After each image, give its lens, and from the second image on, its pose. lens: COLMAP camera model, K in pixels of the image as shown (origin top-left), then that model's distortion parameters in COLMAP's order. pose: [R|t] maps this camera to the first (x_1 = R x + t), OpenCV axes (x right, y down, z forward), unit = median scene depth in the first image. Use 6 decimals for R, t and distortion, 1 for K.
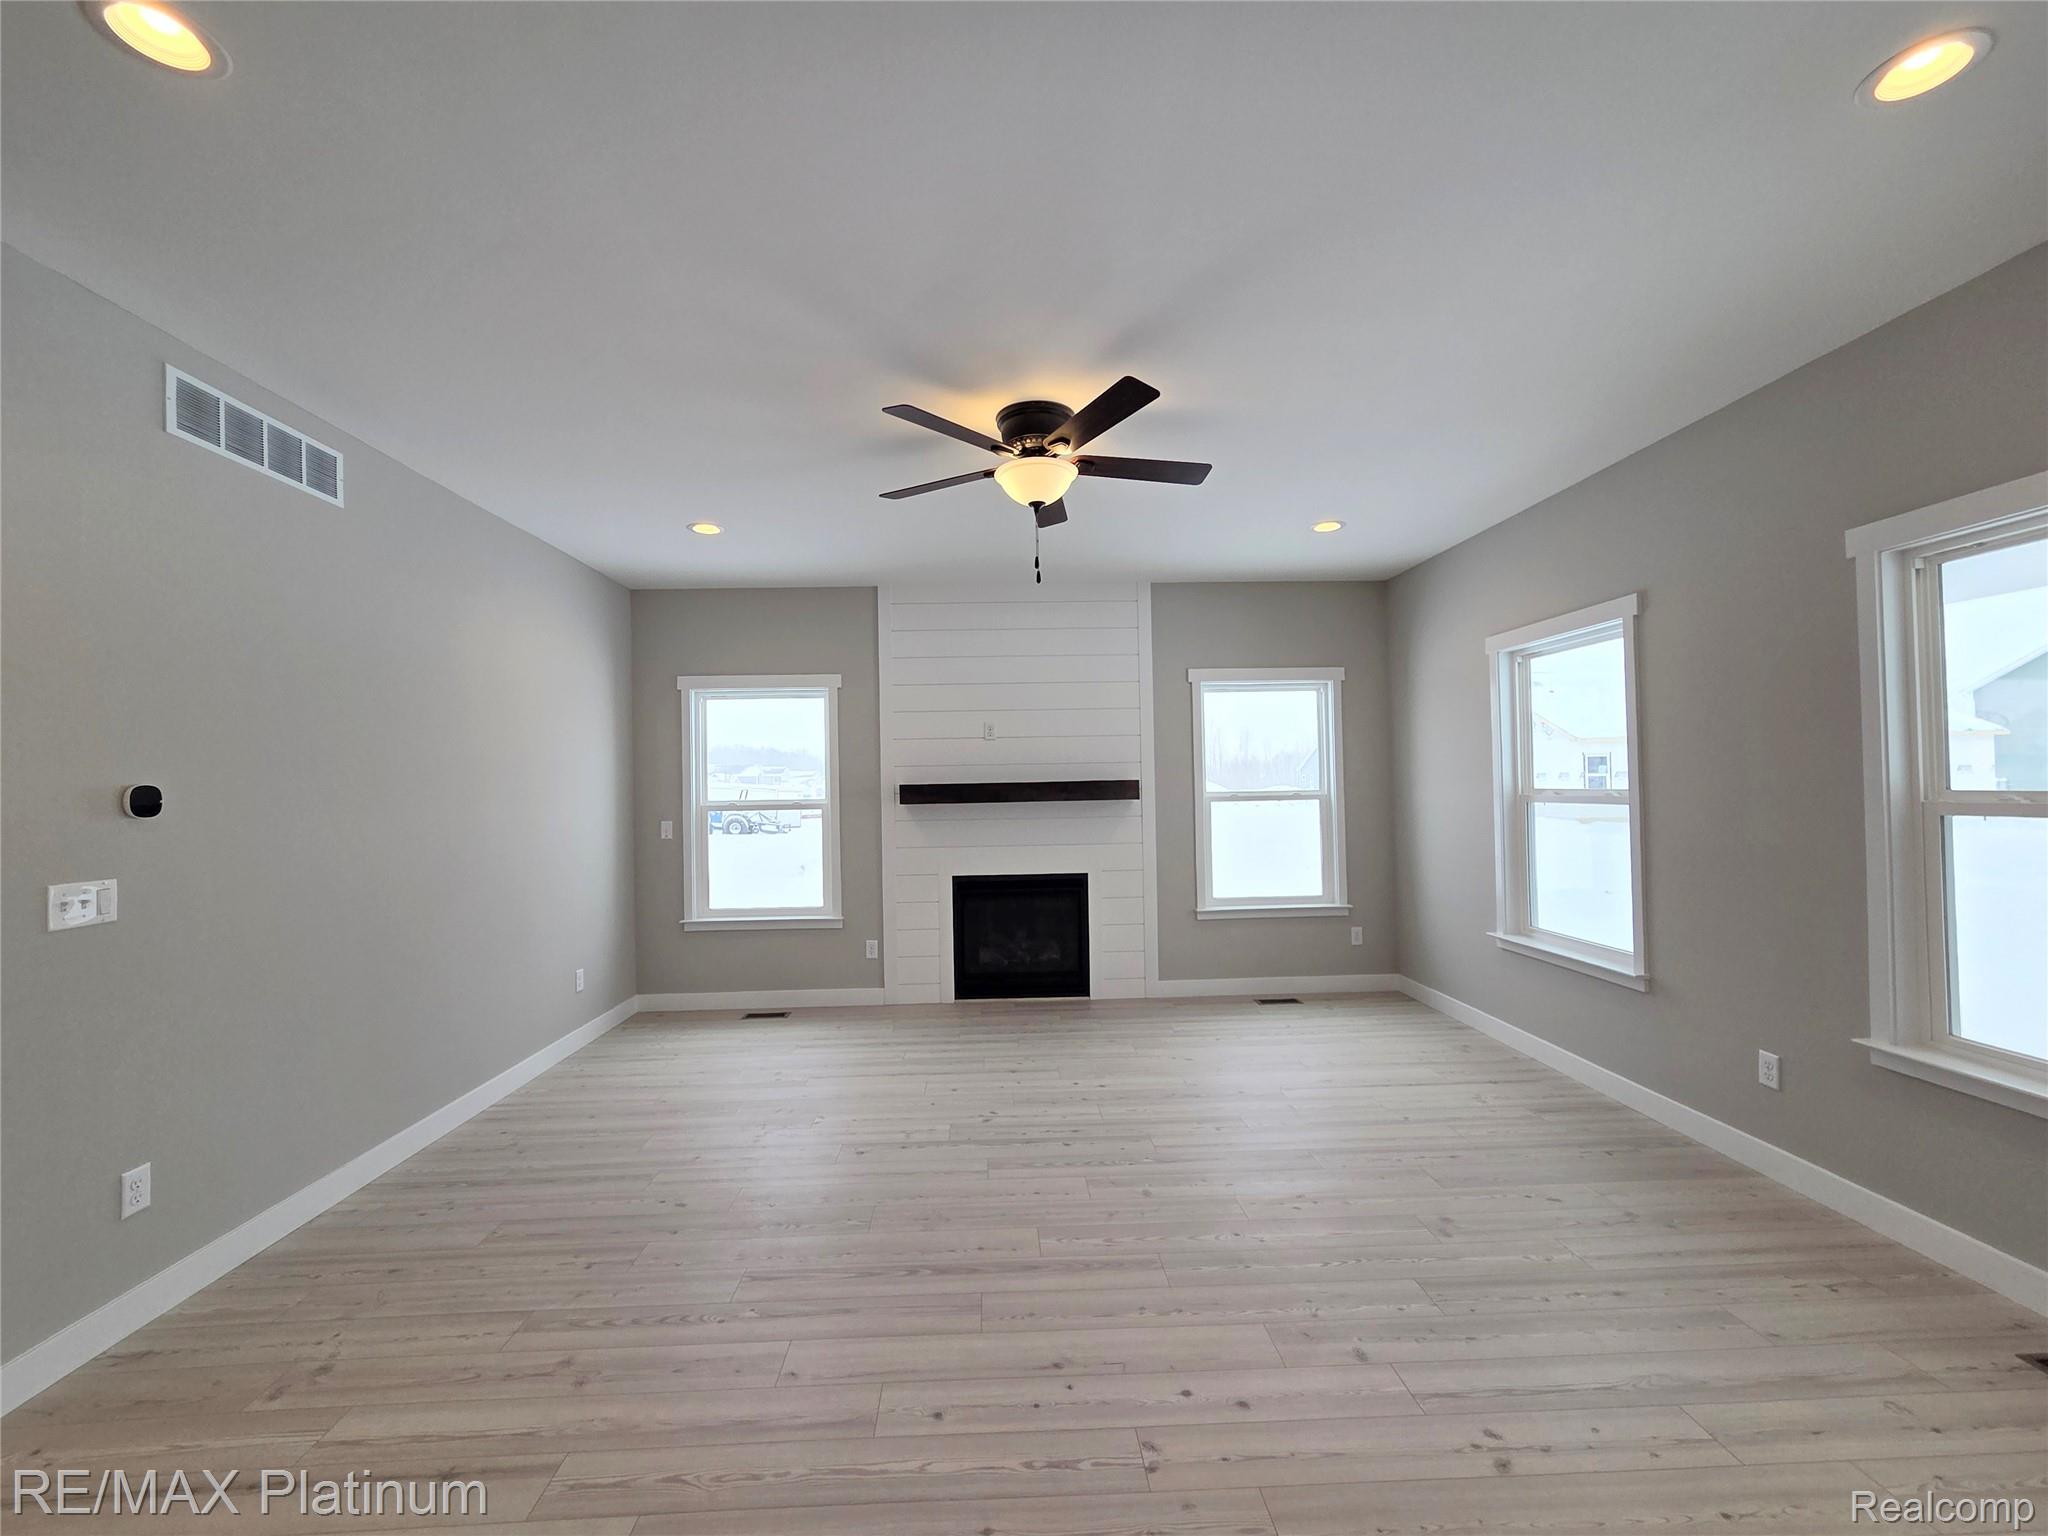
lens RADIAL K [[840.5, 0, 1013.3], [0, 840.5, 771.3], [0, 0, 1]] dist [0.002570, -0.000275]
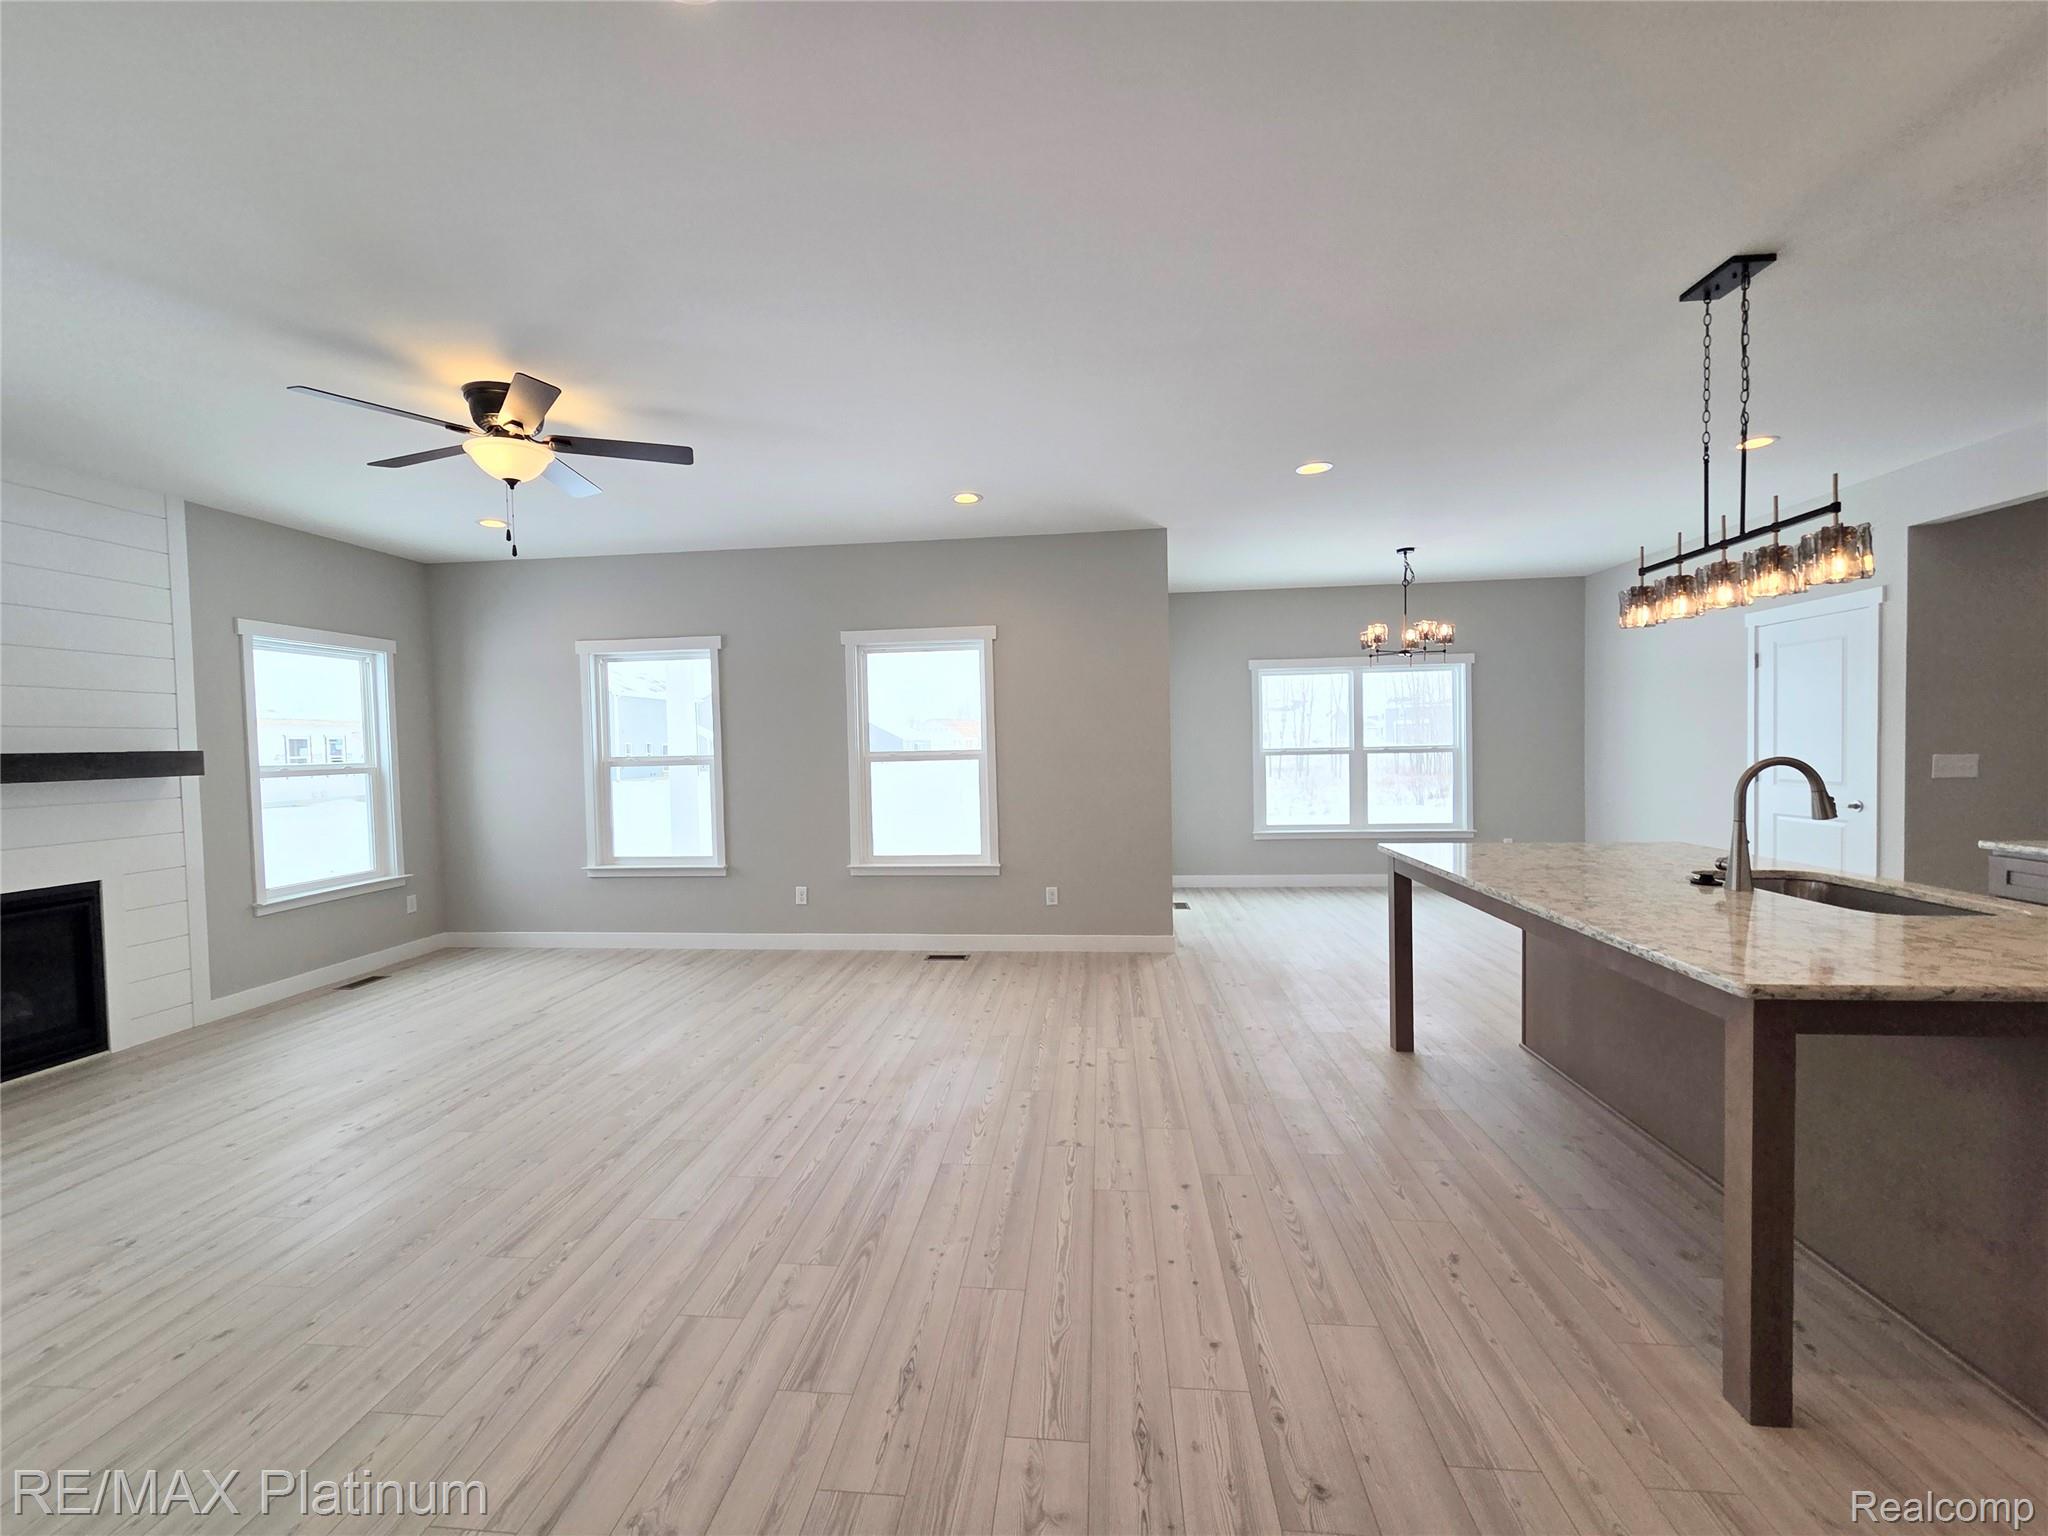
lens RADIAL K [[840.5, 0, 1013.8], [0, 840.5, 774.4], [0, 0, 1]] dist [0.002570, -0.000275]
pose [[0.138551, -0.021870, 0.990114, -0.537917], [0.001714, 0.999760, 0.021844, 0.016567], [-0.990354, -0.001329, 0.138555, 0.132188]]
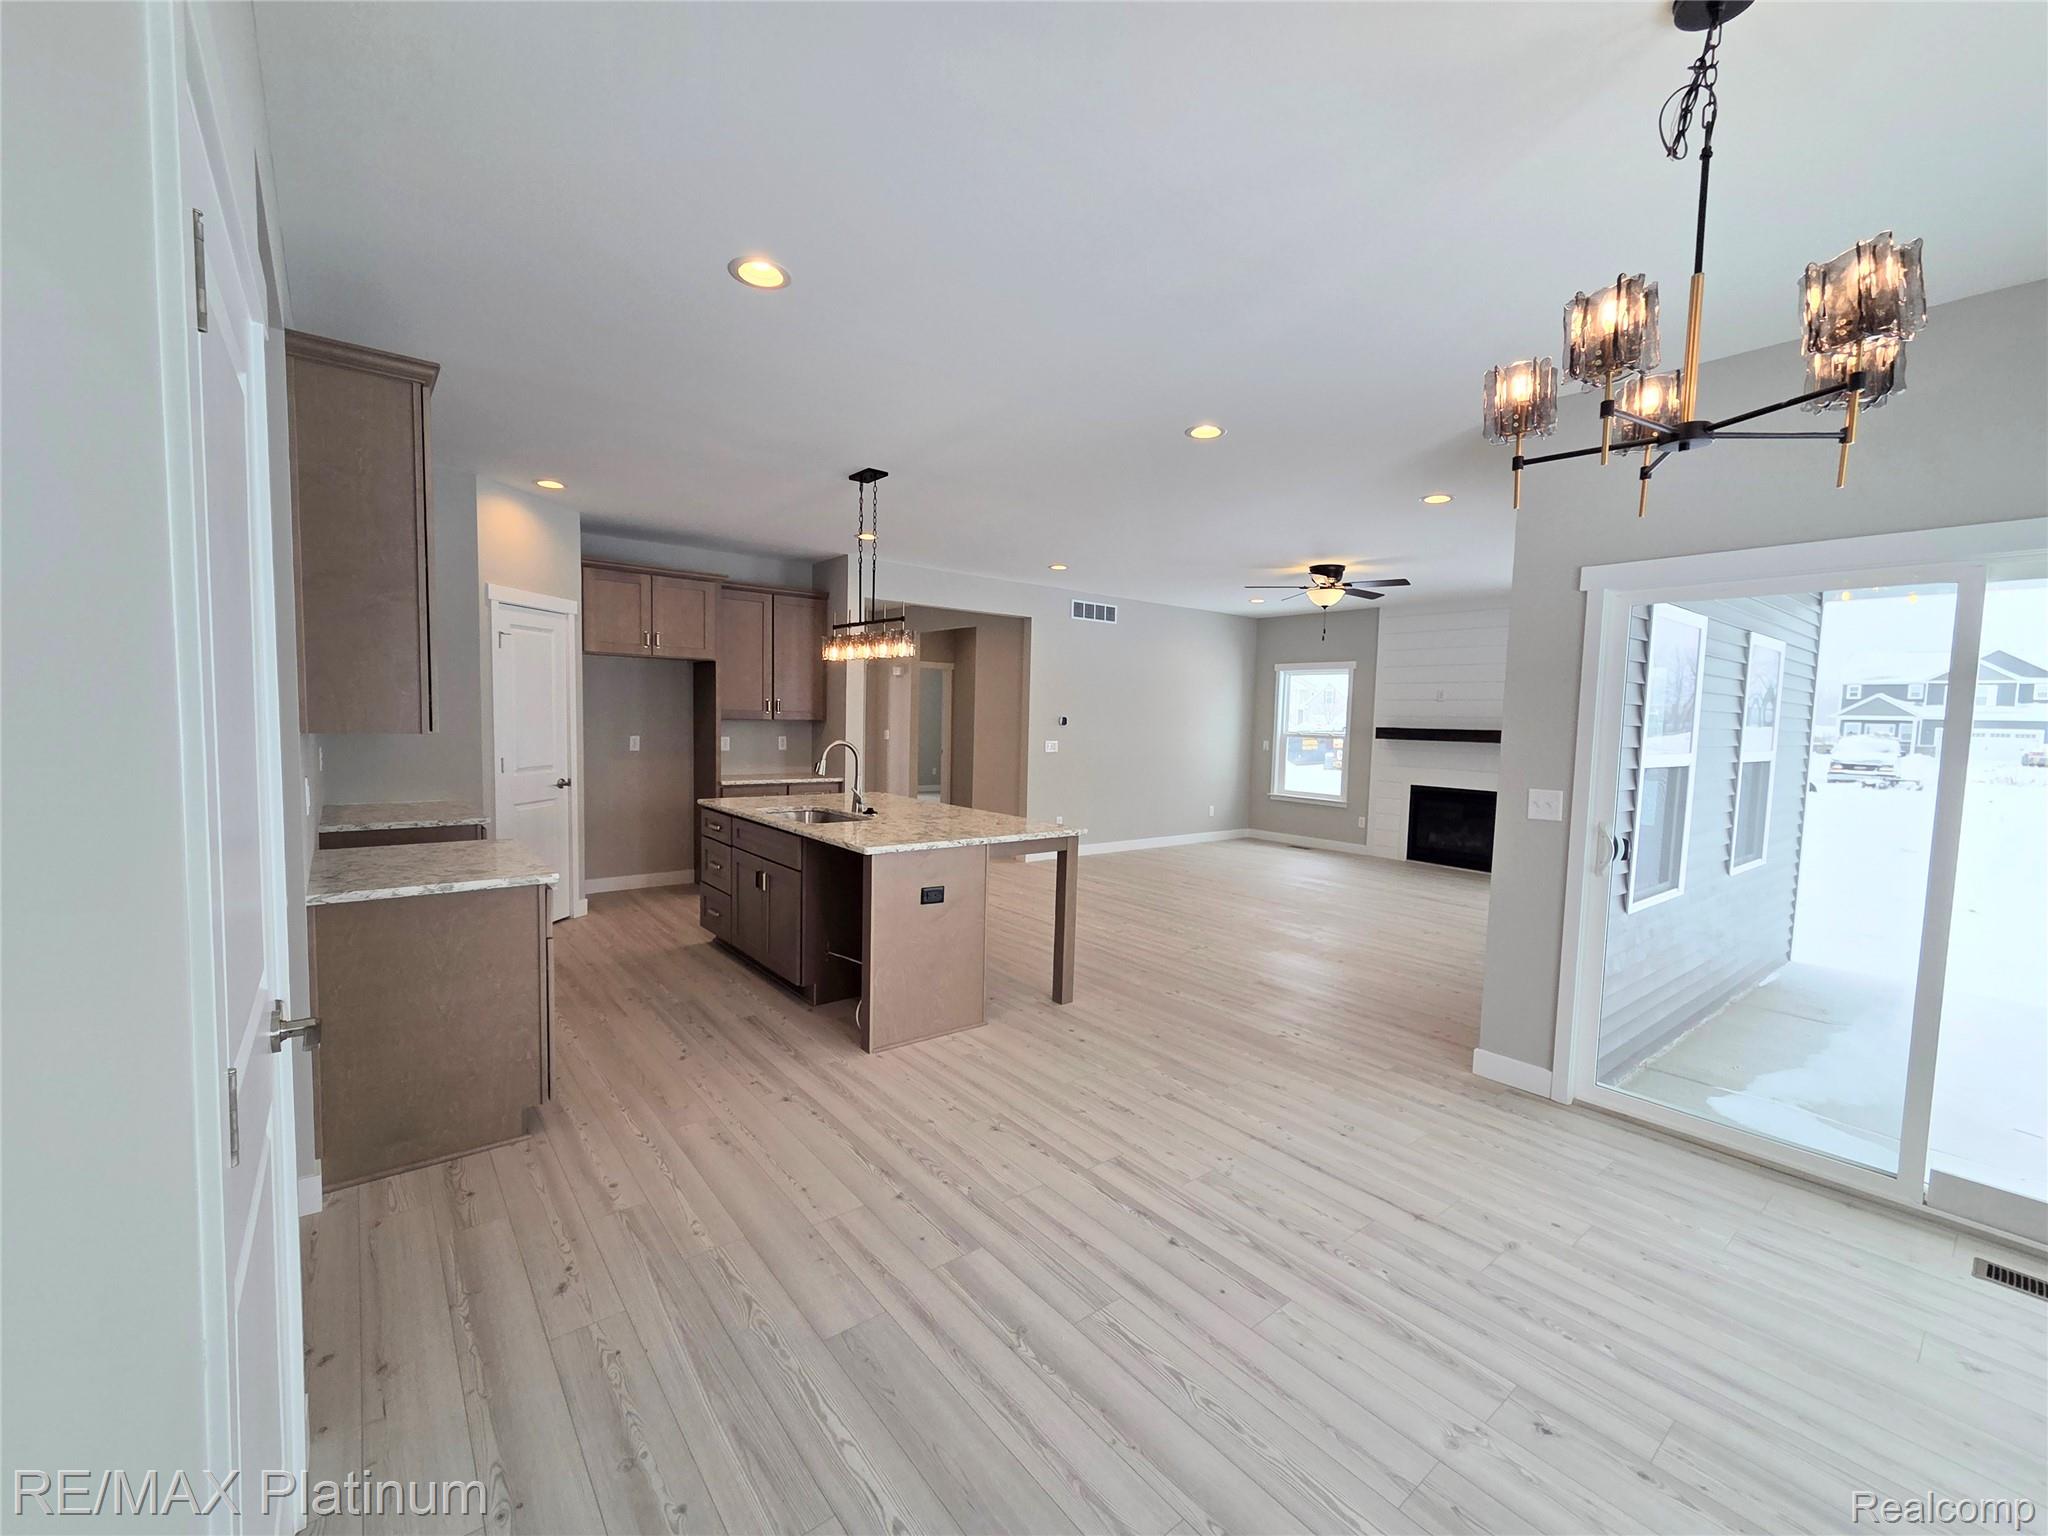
lens RADIAL K [[840.5, 0, 1017.7], [0, 840.5, 781.6], [0, 0, 1]] dist [0.002570, -0.000275]
pose [[0.594701, 0.096642, -0.798117, 0.806584], [-0.022793, 0.994376, 0.103423, -0.034600], [0.803624, -0.043314, 0.593559, -0.605048]]
